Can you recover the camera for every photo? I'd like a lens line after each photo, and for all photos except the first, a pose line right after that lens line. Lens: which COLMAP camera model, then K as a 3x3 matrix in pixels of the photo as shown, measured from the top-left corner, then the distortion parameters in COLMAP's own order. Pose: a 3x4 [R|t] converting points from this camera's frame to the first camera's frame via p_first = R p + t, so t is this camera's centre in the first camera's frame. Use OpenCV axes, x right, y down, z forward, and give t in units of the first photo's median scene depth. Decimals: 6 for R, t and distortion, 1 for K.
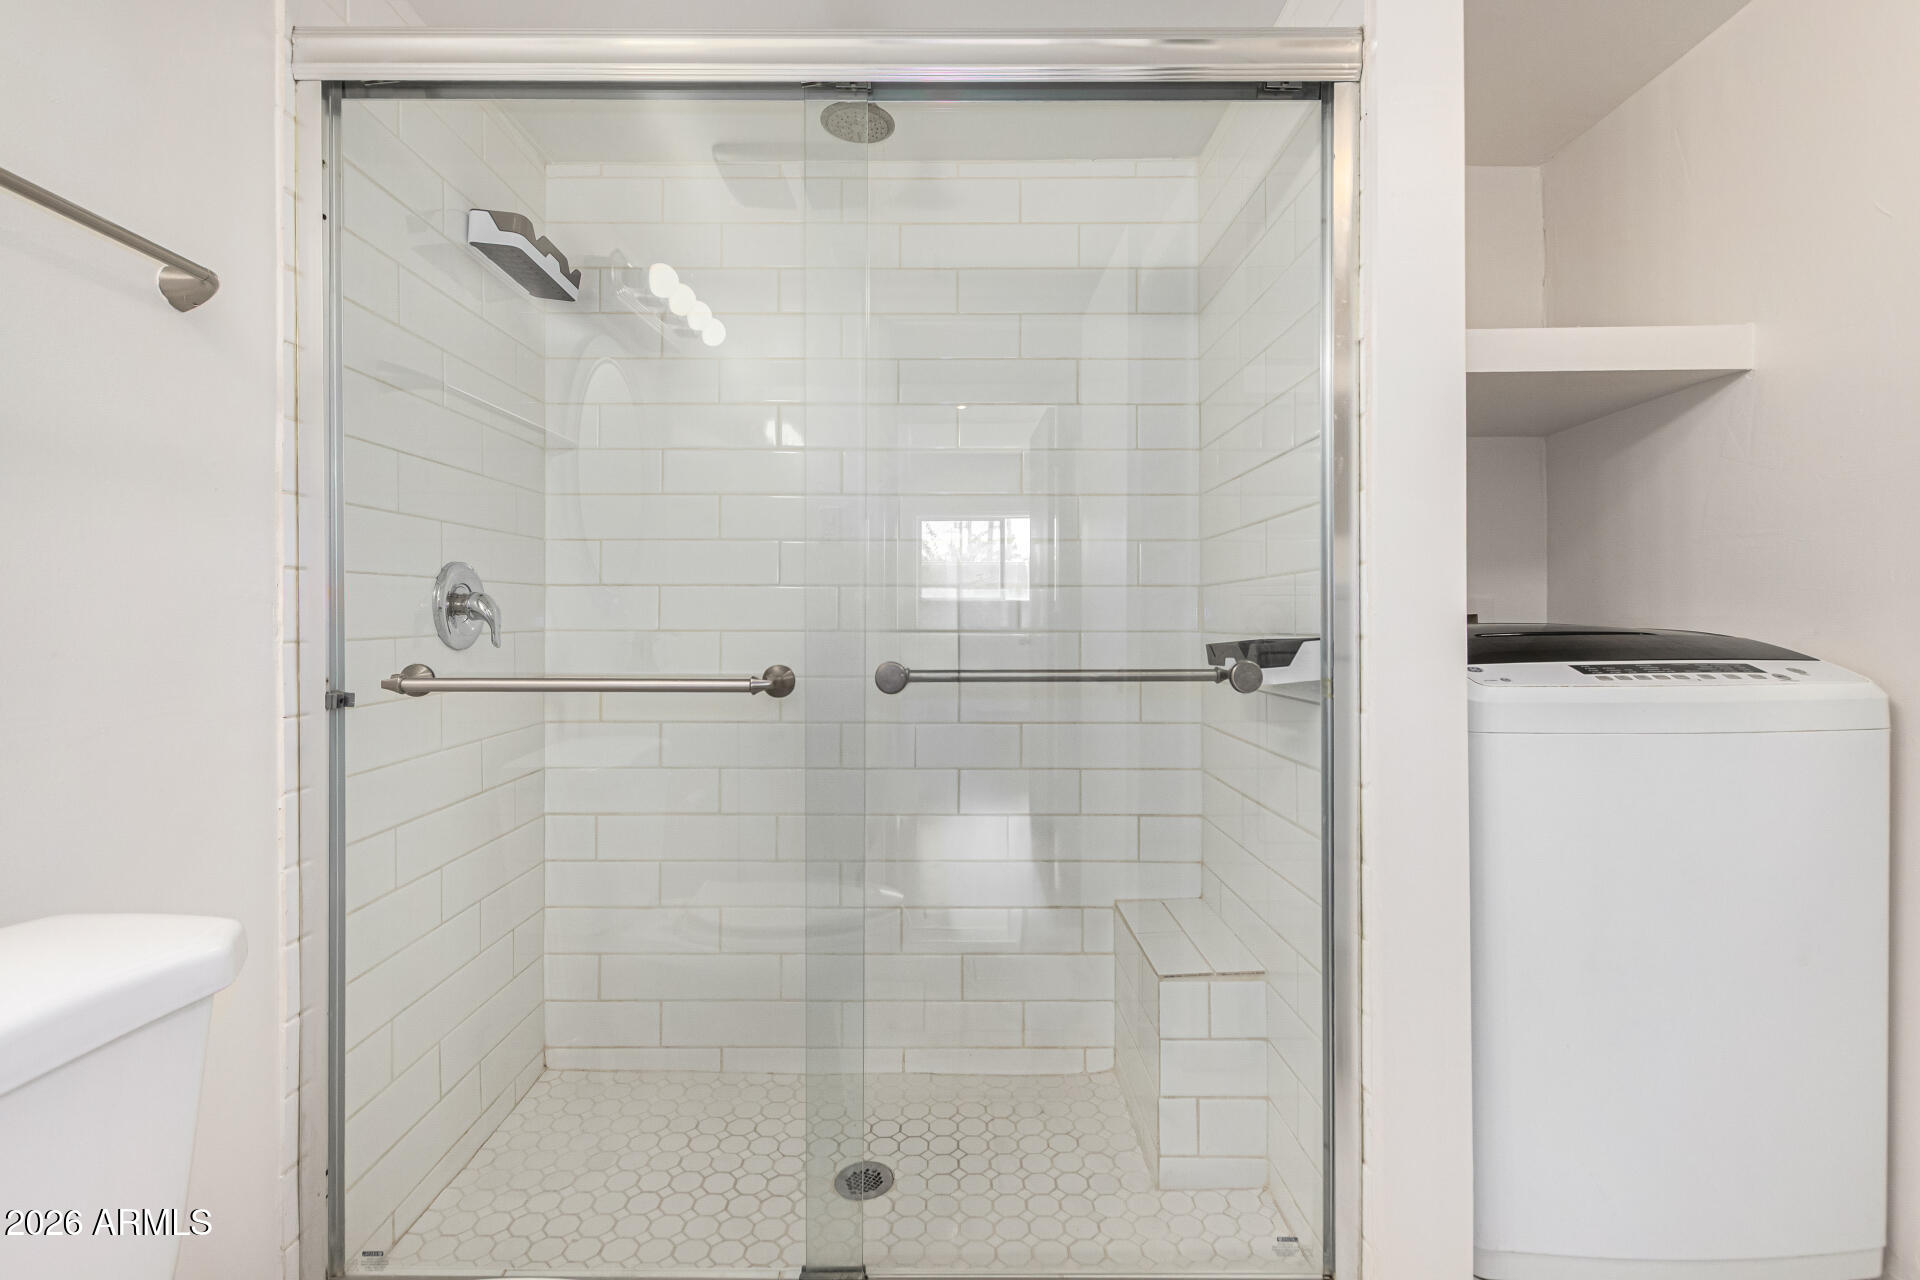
lens RADIAL K [[868.9, 0, 929.6], [0, 868.9, 616.9], [0, 0, 1]] dist [0.002371, -0.000503]
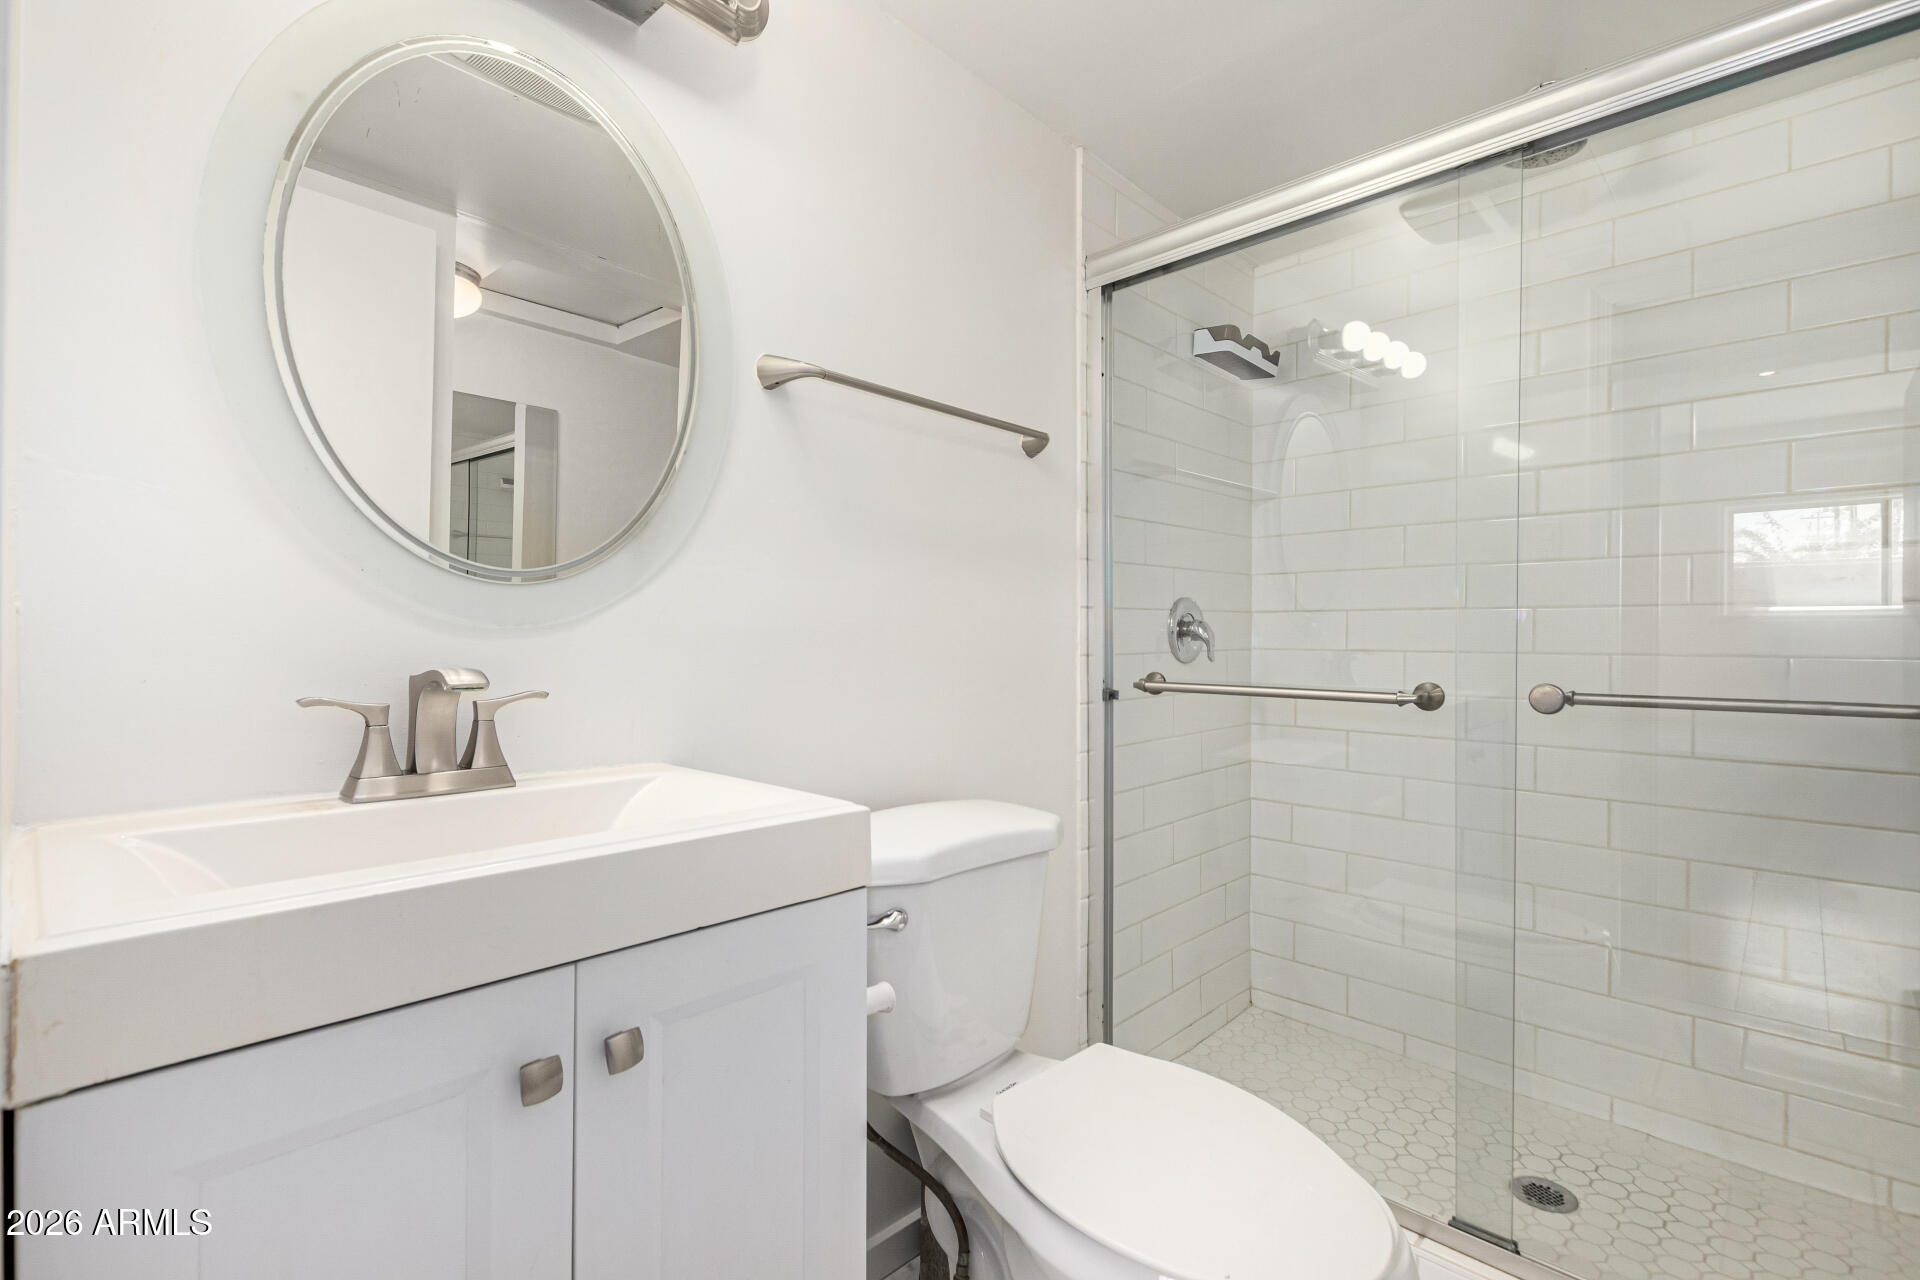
lens RADIAL K [[878.0, 0, 956.4], [0, 878.0, 642.9], [0, 0, 1]] dist [0.002783, -0.000859]
pose [[0.714424, 0.007811, -0.699670, 0.171826], [-0.000013, 0.999938, 0.011149, -0.009149], [0.699713, -0.007956, 0.714379, -0.240067]]
